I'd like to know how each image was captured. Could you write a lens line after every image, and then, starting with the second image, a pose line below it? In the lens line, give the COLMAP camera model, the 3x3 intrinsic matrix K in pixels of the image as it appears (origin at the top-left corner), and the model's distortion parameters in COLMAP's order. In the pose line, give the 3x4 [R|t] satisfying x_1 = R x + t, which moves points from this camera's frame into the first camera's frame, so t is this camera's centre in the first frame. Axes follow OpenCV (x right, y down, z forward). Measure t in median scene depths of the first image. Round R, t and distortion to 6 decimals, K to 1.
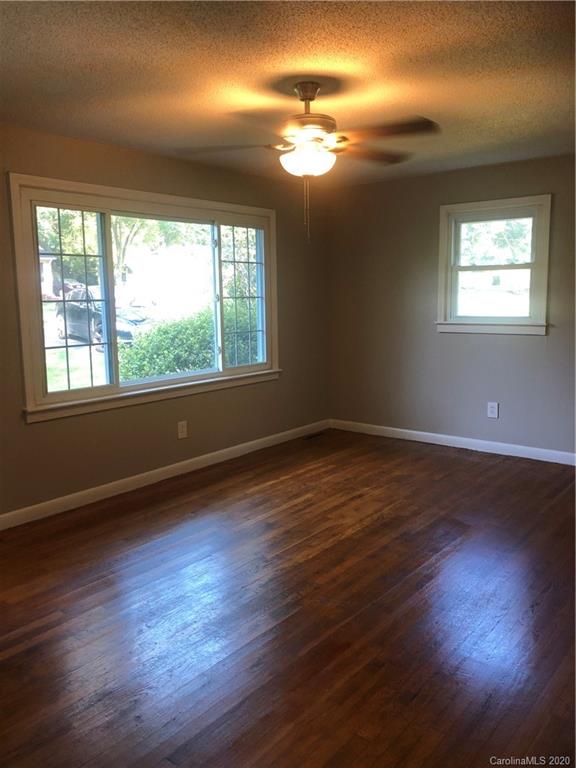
lens RADIAL K [[621.7, 0, 288.0], [0, 621.7, 384.0], [0, 0, 1]] dist [0.015394, 0.002986]
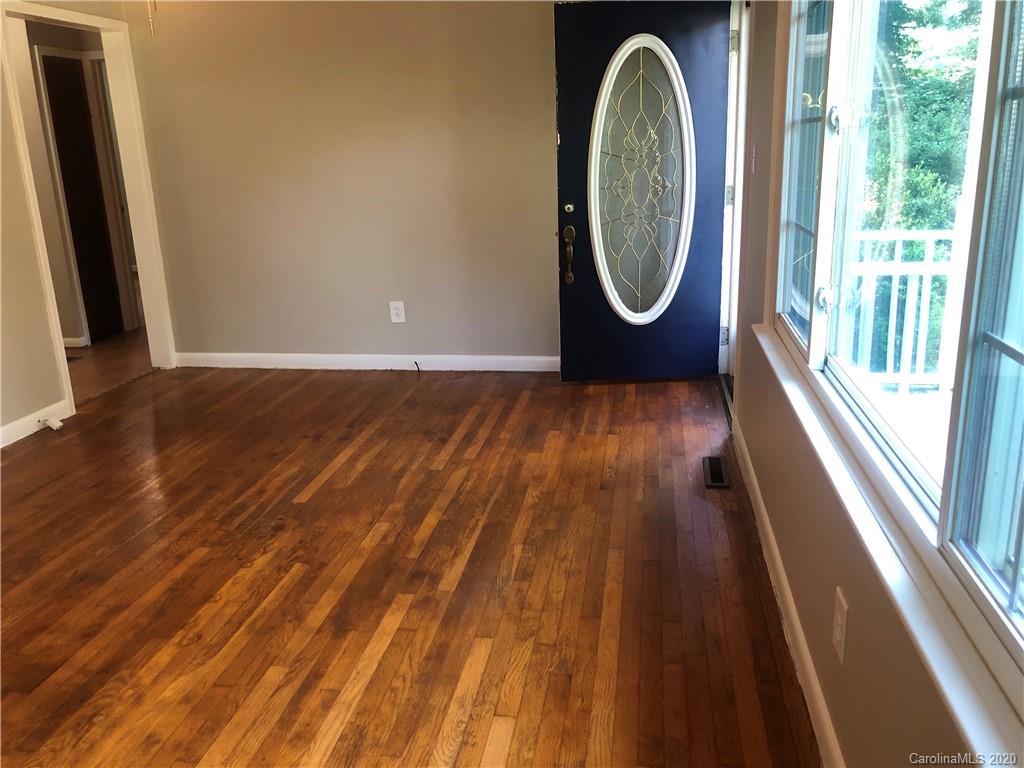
lens RADIAL K [[828.9, 0, 509.8], [0, 828.9, 369.3], [0, 0, 1]] dist [0.015394, 0.002986]
pose [[-0.864236, 0.163427, -0.475802, 0.131616], [-0.036115, 0.923171, 0.382688, -0.203305], [0.501788, 0.347916, -0.791936, 1.484038]]
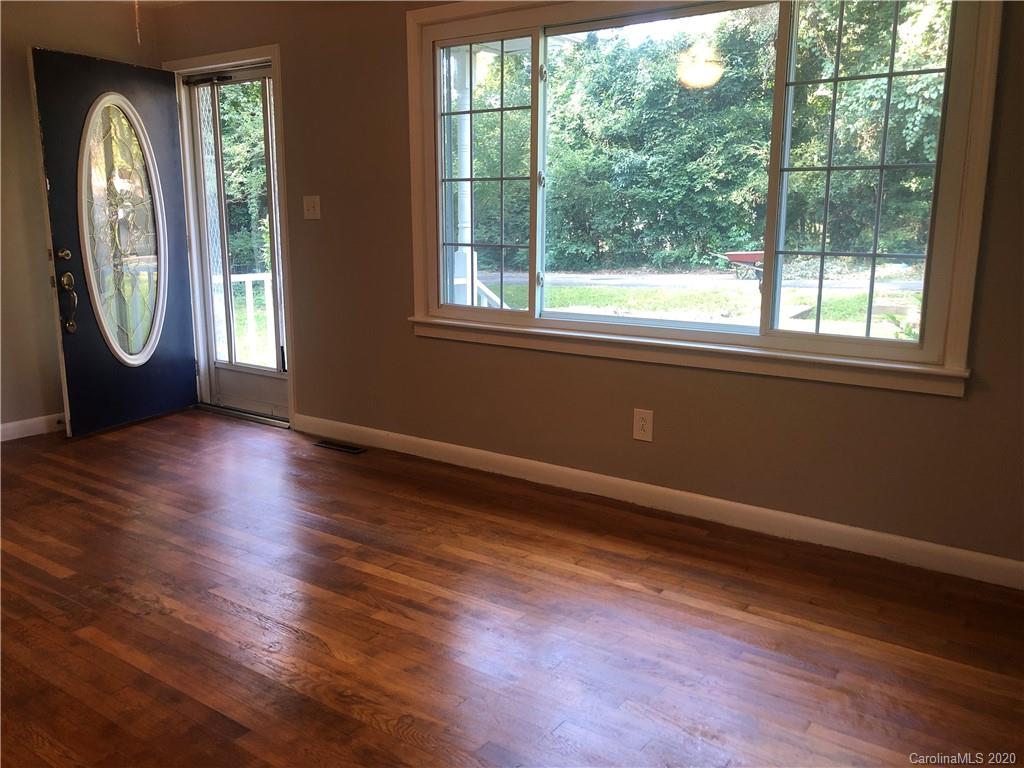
lens RADIAL K [[828.9, 0, 509.8], [0, 828.9, 369.3], [0, 0, 1]] dist [0.015394, 0.002986]
pose [[0.049188, 0.192114, -0.980139, 0.649612], [-0.146182, 0.972144, 0.183211, -0.110056], [0.988034, 0.134267, 0.075901, 1.042952]]
